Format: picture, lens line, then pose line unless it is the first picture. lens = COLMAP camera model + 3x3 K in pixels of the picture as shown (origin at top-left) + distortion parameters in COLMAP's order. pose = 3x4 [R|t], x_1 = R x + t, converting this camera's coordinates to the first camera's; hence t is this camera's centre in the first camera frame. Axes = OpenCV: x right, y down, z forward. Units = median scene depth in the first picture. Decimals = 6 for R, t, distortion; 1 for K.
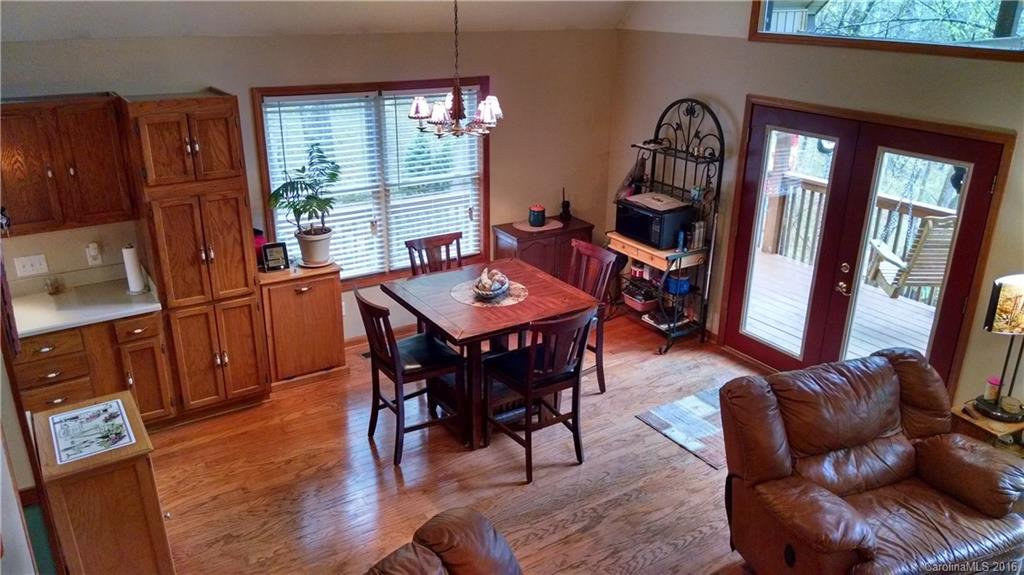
lens RADIAL K [[765.0, 0, 534.6], [0, 765.0, 289.2], [0, 0, 1]] dist [0.015197, -0.036126]
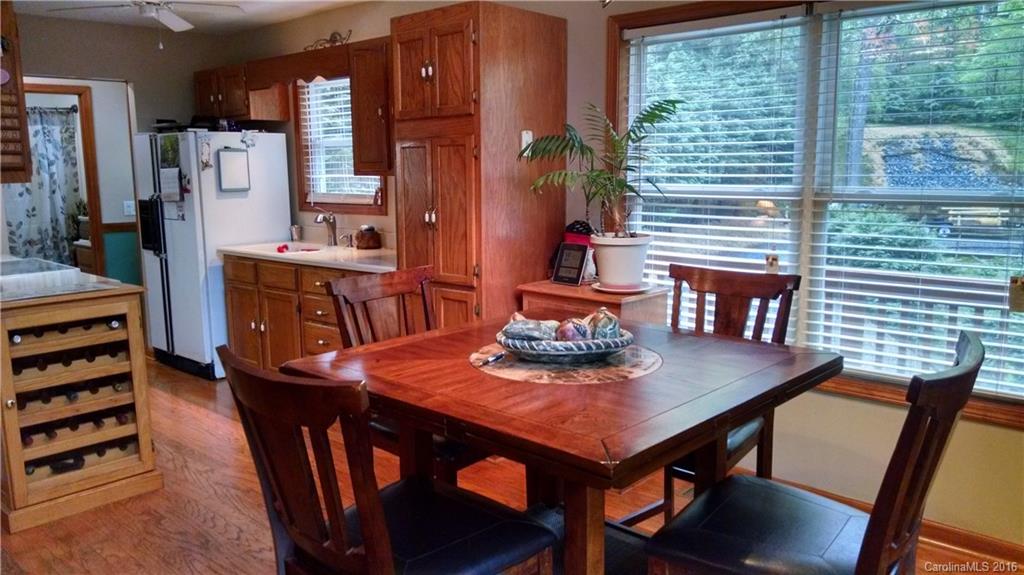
lens RADIAL K [[765.0, 0, 512.6], [0, 765.0, 289.0], [0, 0, 1]] dist [0.015197, -0.036126]
pose [[0.227450, 0.132281, -0.964763, 0.288712], [-0.335488, 0.940722, 0.049891, -0.036881], [0.914174, 0.312319, 0.258346, 0.779091]]
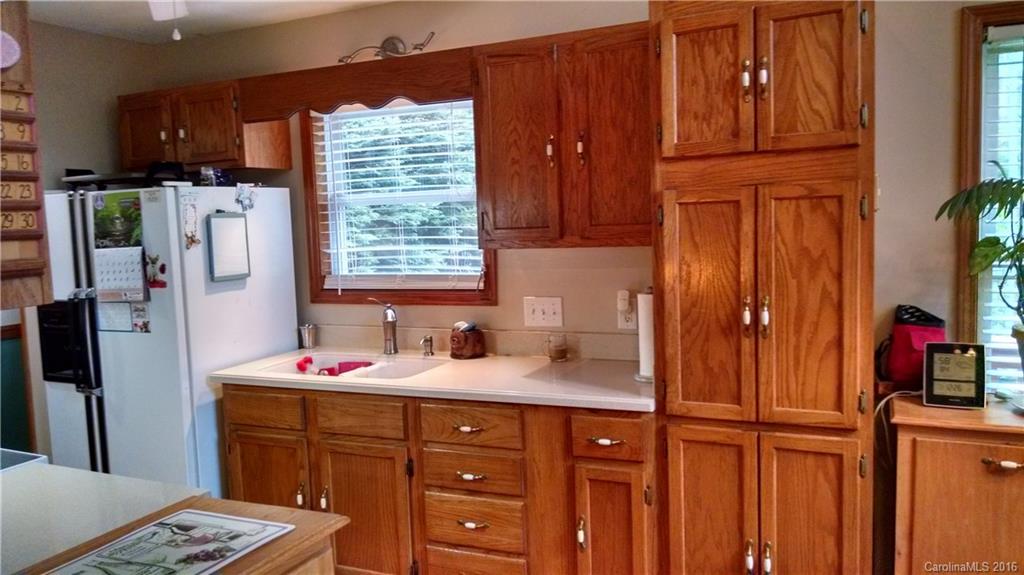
lens RADIAL K [[765.0, 0, 506.2], [0, 765.0, 282.5], [0, 0, 1]] dist [0.015197, -0.036126]
pose [[0.501580, 0.038003, -0.864276, -0.093038], [-0.265287, 0.957660, -0.111849, 0.023005], [0.823432, 0.285383, 0.490425, 0.560165]]
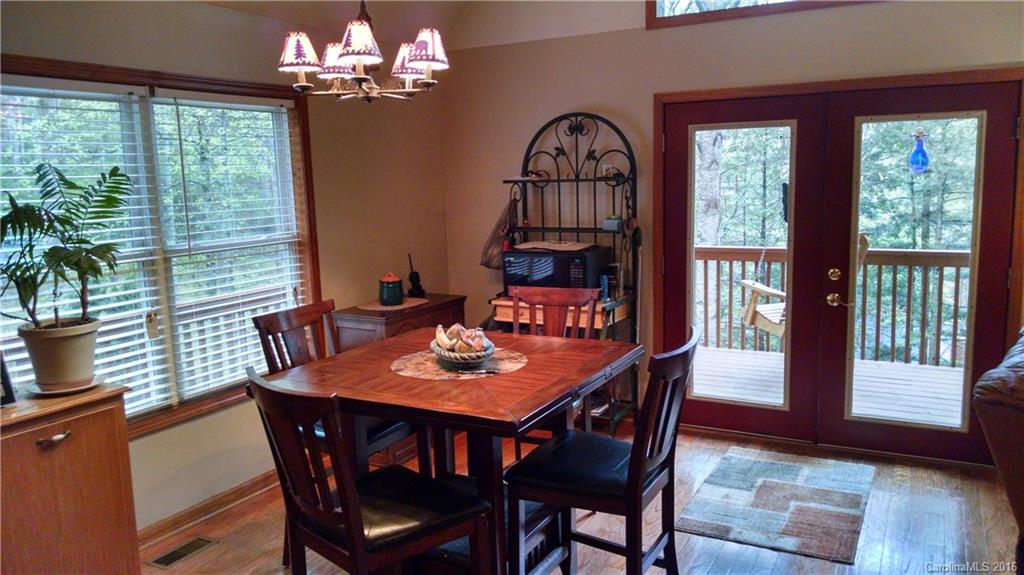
lens RADIAL K [[765.0, 0, 527.6], [0, 765.0, 281.7], [0, 0, 1]] dist [0.015197, -0.036126]
pose [[0.885760, -0.111902, 0.450452, -0.241329], [0.209225, 0.962569, -0.172294, 0.050190], [-0.414311, 0.246857, 0.876018, 0.423942]]
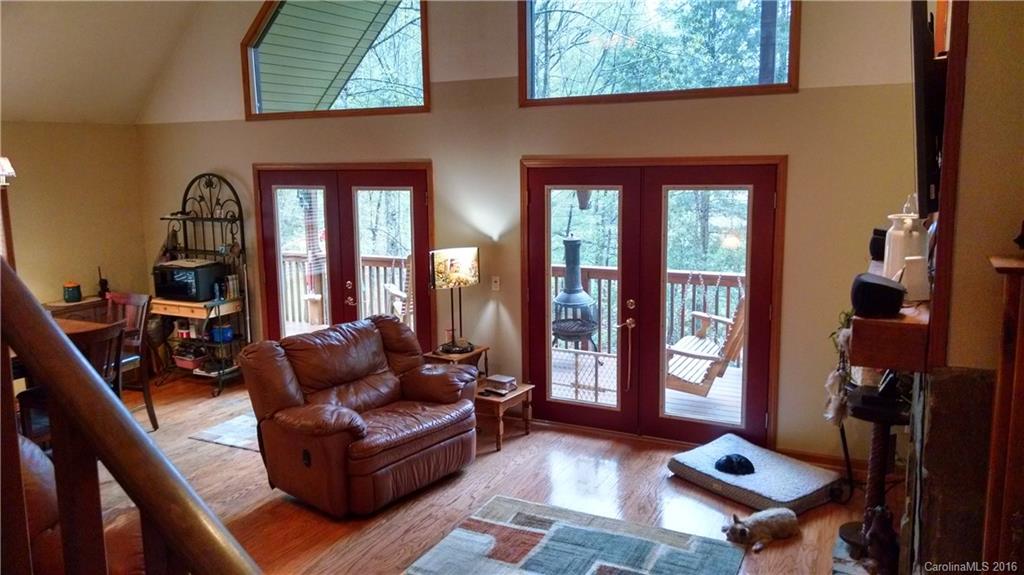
lens RADIAL K [[765.0, 0, 533.2], [0, 765.0, 312.0], [0, 0, 1]] dist [0.015197, -0.036126]
pose [[0.866905, -0.105693, 0.487139, 0.046096], [0.200889, 0.968465, -0.147374, 0.265192], [-0.456201, 0.225620, 0.860800, -0.224798]]
